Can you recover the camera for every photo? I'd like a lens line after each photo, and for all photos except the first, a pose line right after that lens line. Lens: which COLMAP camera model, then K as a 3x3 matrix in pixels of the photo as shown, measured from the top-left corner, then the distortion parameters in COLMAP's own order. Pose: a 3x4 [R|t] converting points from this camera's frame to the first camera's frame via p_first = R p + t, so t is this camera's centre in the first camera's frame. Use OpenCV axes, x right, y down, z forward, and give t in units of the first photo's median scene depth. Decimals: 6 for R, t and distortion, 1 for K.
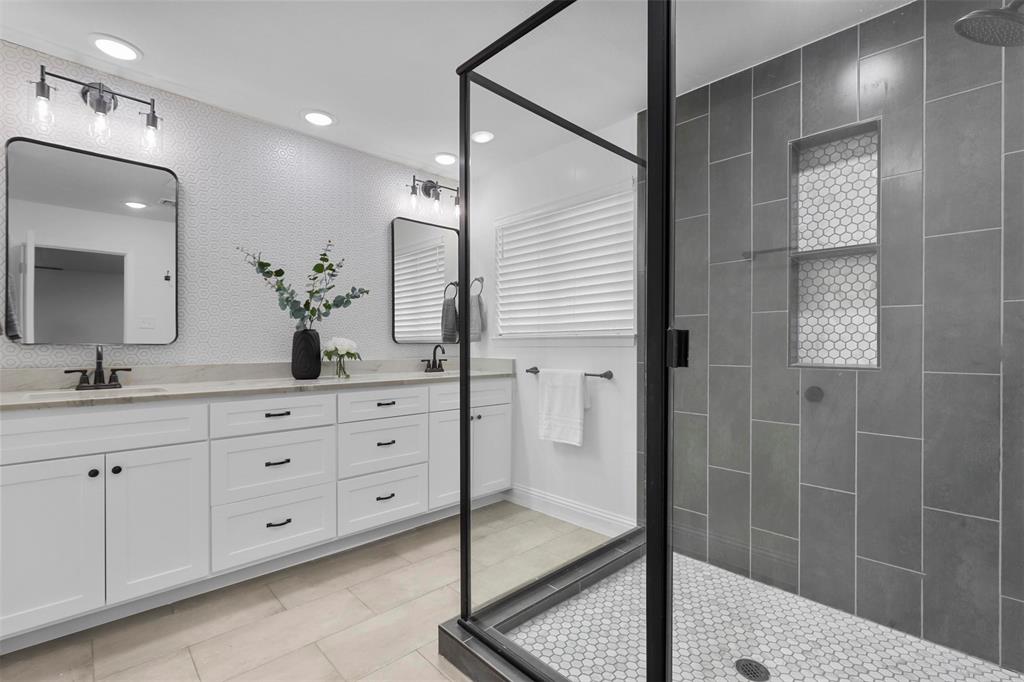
lens RADIAL K [[461.9, 0, 512.2], [0, 461.9, 343.6], [0, 0, 1]] dist [0.003411, -0.001382]
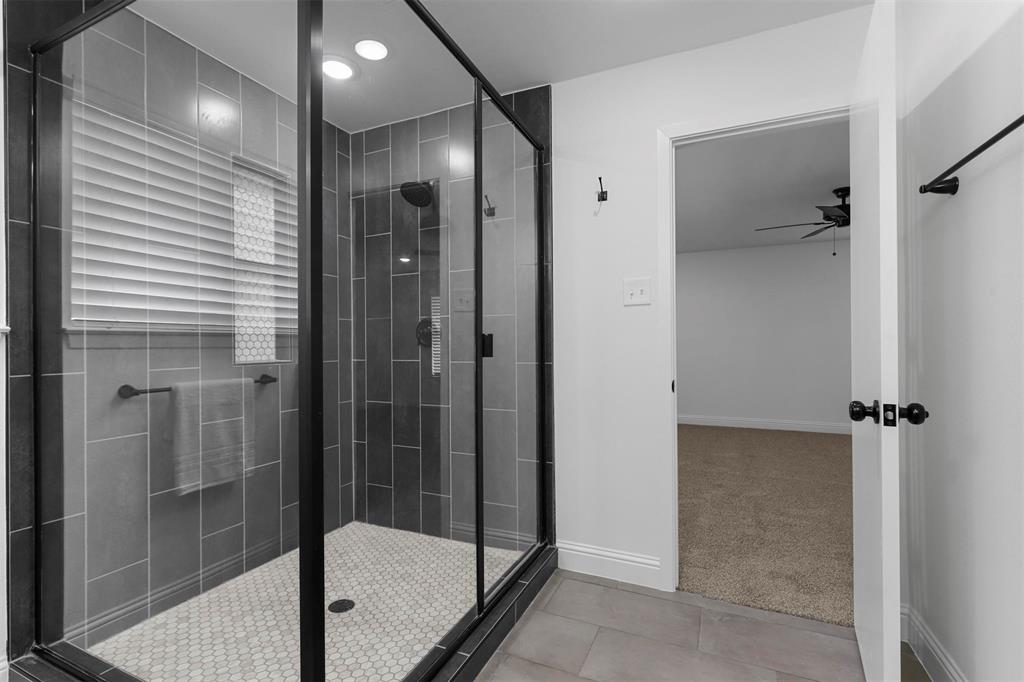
lens RADIAL K [[461.9, 0, 510.8], [0, 461.9, 343.4], [0, 0, 1]] dist [0.003411, -0.001382]
pose [[-0.373946, 0.001205, 0.927450, -0.639156], [-0.000127, 0.999999, -0.001350, 0.001728], [-0.927450, -0.000623, -0.373945, 0.830944]]
